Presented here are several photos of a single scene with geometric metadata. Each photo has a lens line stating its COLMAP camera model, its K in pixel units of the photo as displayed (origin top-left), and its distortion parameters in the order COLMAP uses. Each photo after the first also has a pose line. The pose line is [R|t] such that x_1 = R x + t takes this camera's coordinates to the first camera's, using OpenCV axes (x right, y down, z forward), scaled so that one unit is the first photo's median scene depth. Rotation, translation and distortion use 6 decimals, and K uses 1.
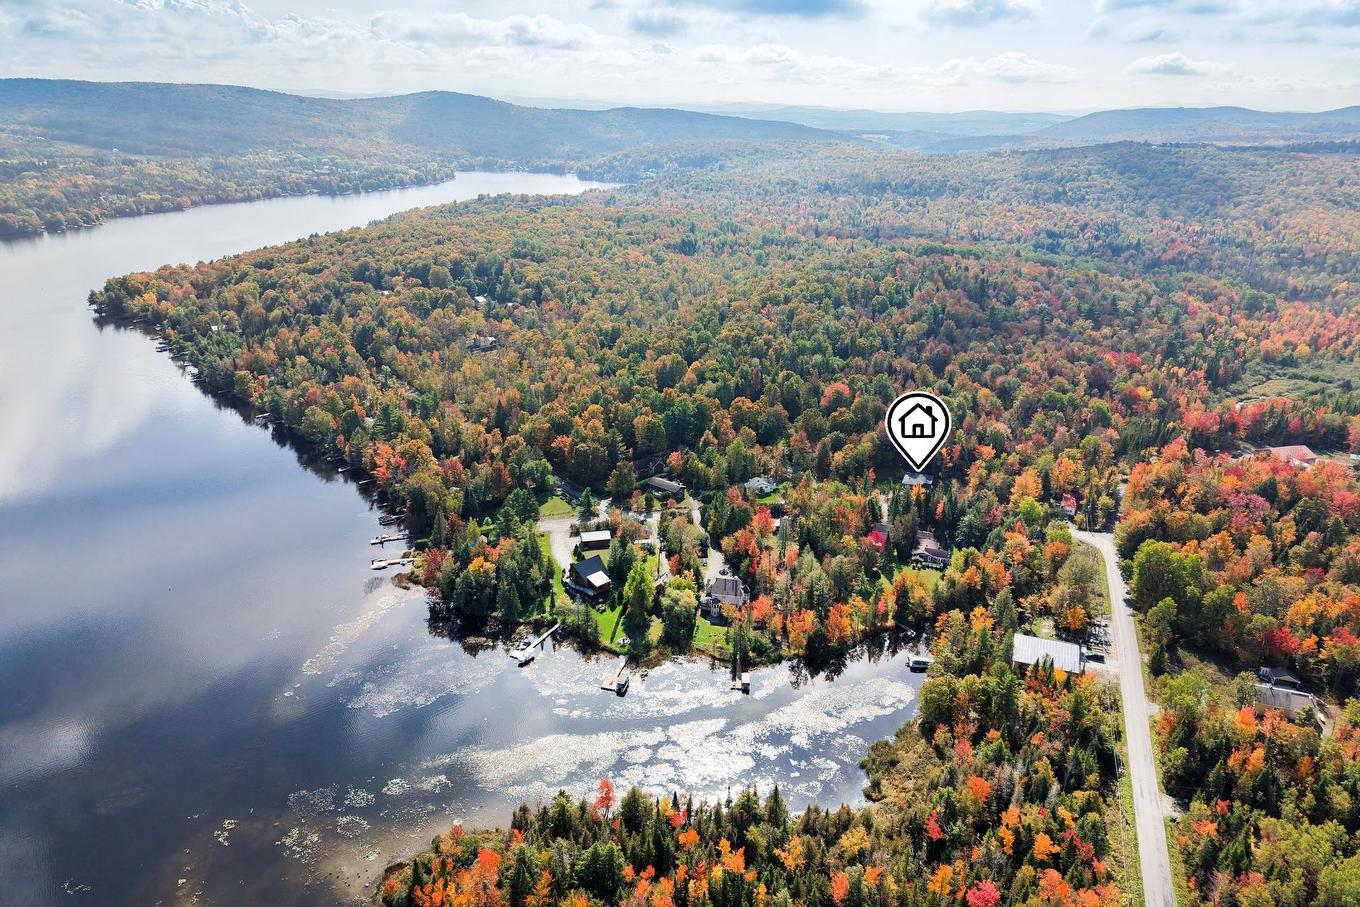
lens RADIAL K [[656.7, 0, 680.0], [0, 656.7, 453.5], [0, 0, 1]] dist [-0.000483, -0.000669]
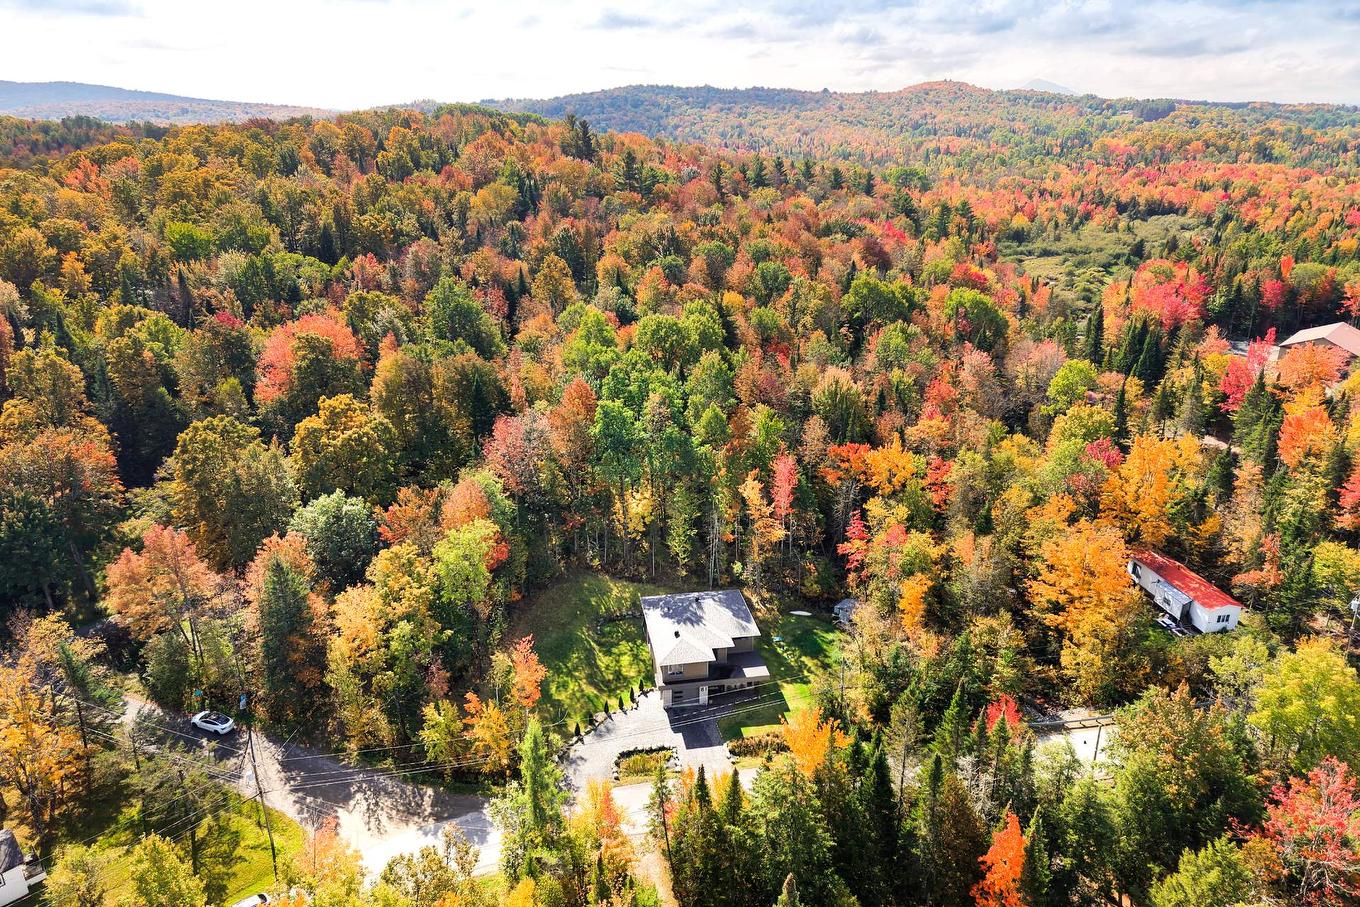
lens RADIAL K [[656.7, 0, 680.0], [0, 656.7, 453.5], [0, 0, 1]] dist [-0.000483, -0.000669]
pose [[0.770297, -0.207028, 0.603144, 0.177898], [0.193825, 0.977095, 0.087845, -0.040949], [-0.607515, 0.049238, 0.792781, 0.663808]]
